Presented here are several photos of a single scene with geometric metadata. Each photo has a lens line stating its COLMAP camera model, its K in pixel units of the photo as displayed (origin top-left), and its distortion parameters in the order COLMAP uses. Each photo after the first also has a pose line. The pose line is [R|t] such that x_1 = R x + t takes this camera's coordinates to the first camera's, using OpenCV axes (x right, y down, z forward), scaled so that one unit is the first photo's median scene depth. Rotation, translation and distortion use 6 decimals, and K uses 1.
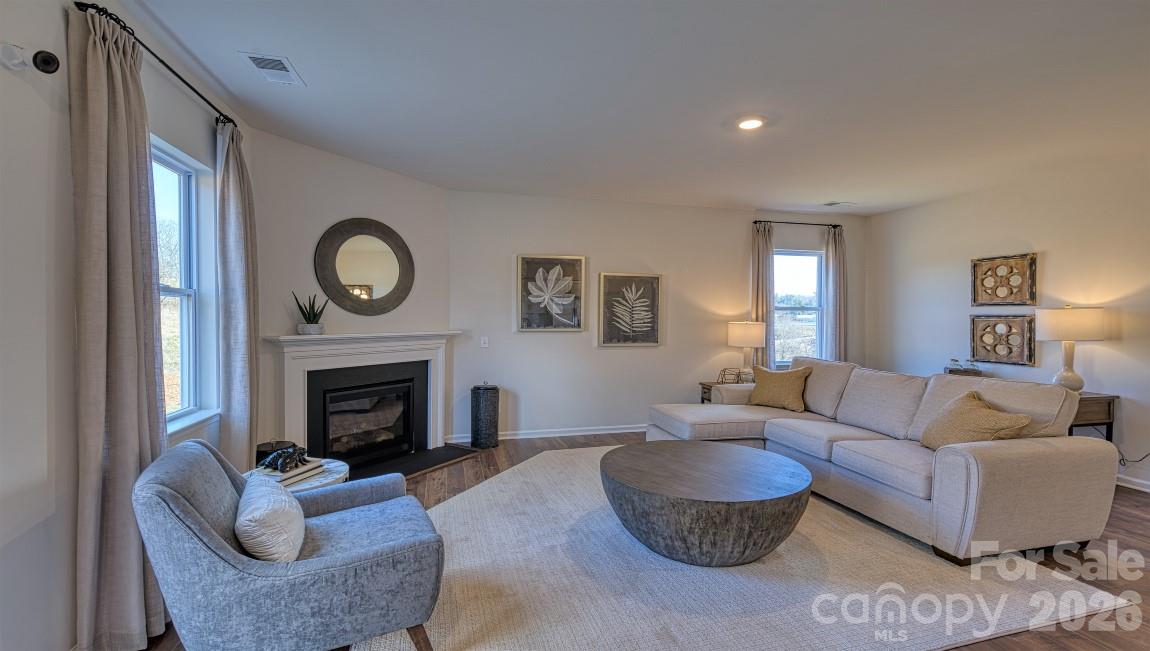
lens RADIAL K [[499.2, 0, 569.5], [0, 499.2, 329.1], [0, 0, 1]] dist [0.003260, -0.002544]
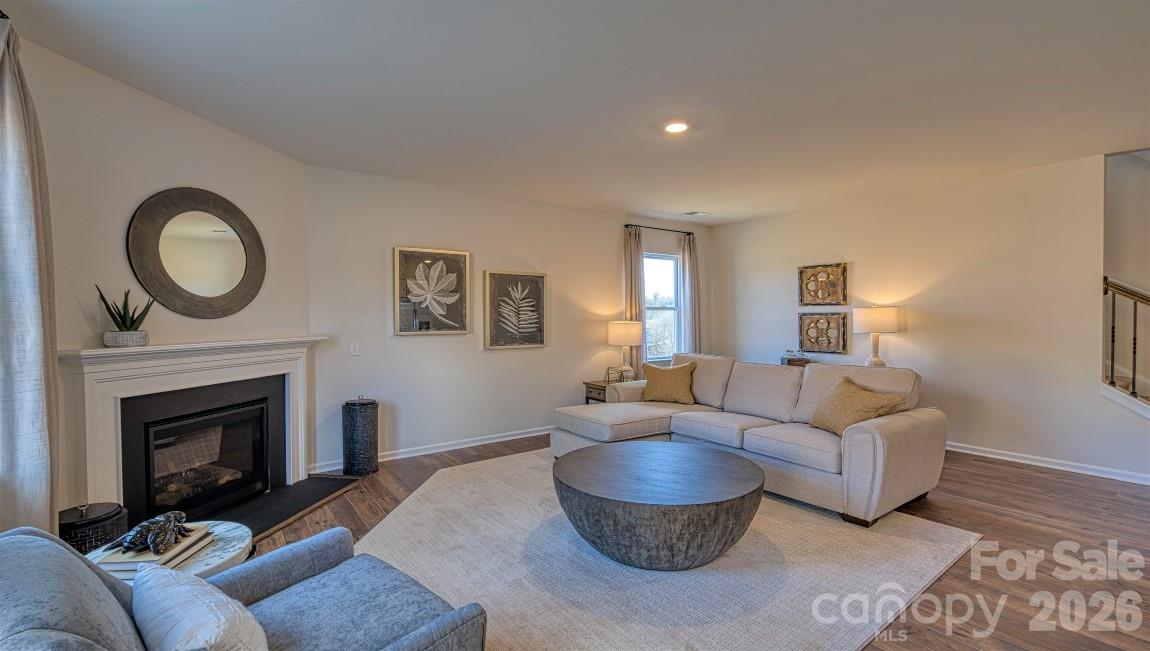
lens RADIAL K [[499.2, 0, 571.9], [0, 499.2, 330.7], [0, 0, 1]] dist [0.003260, -0.002544]
pose [[0.931142, -0.019374, 0.364141, -0.150115], [0.019180, 0.999807, 0.004152, -0.001604], [-0.364151, 0.003118, 0.931335, 0.089739]]
